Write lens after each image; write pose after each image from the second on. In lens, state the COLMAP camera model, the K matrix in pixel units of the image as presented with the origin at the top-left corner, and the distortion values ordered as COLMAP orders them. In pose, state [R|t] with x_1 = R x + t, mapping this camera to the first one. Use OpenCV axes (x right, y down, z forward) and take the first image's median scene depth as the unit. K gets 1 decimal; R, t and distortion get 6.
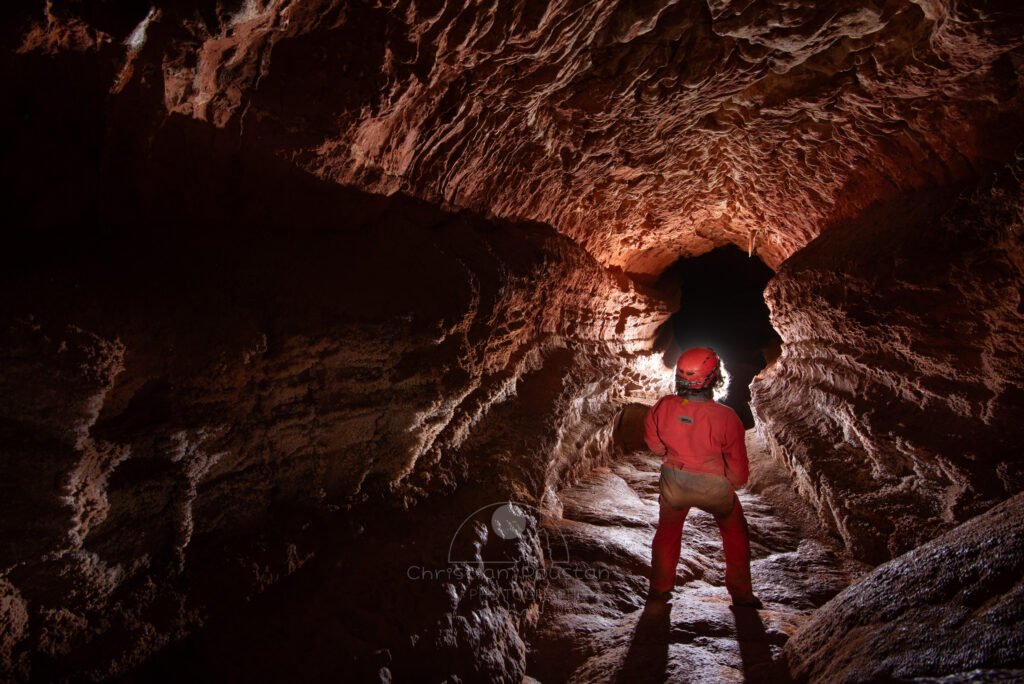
lens RADIAL K [[515.7, 0, 507.6], [0, 515.7, 342.9], [0, 0, 1]] dist [-0.022062, -0.001086]
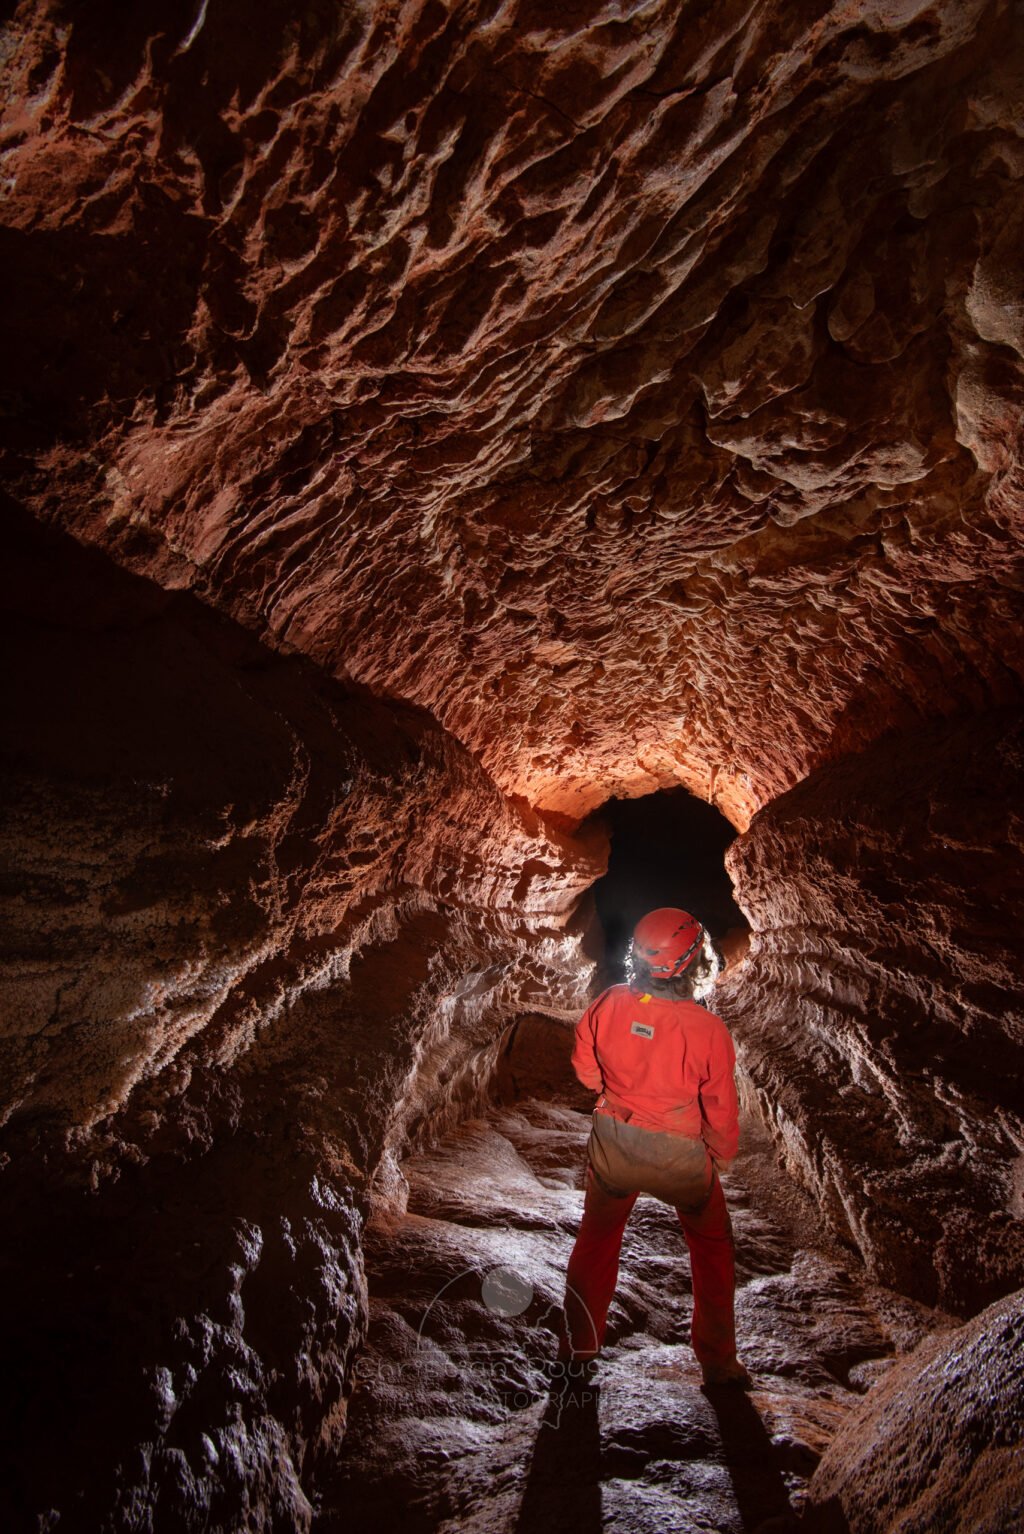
lens RADIAL K [[772.5, 0, 519.0], [0, 772.5, 750.3], [0, 0, 1]] dist [-0.022062, -0.001086]
pose [[0.972352, 0.119853, 0.200416, -0.001609], [-0.074879, 0.972947, -0.218556, 0.032046], [-0.221189, 0.197507, 0.955022, 0.099199]]
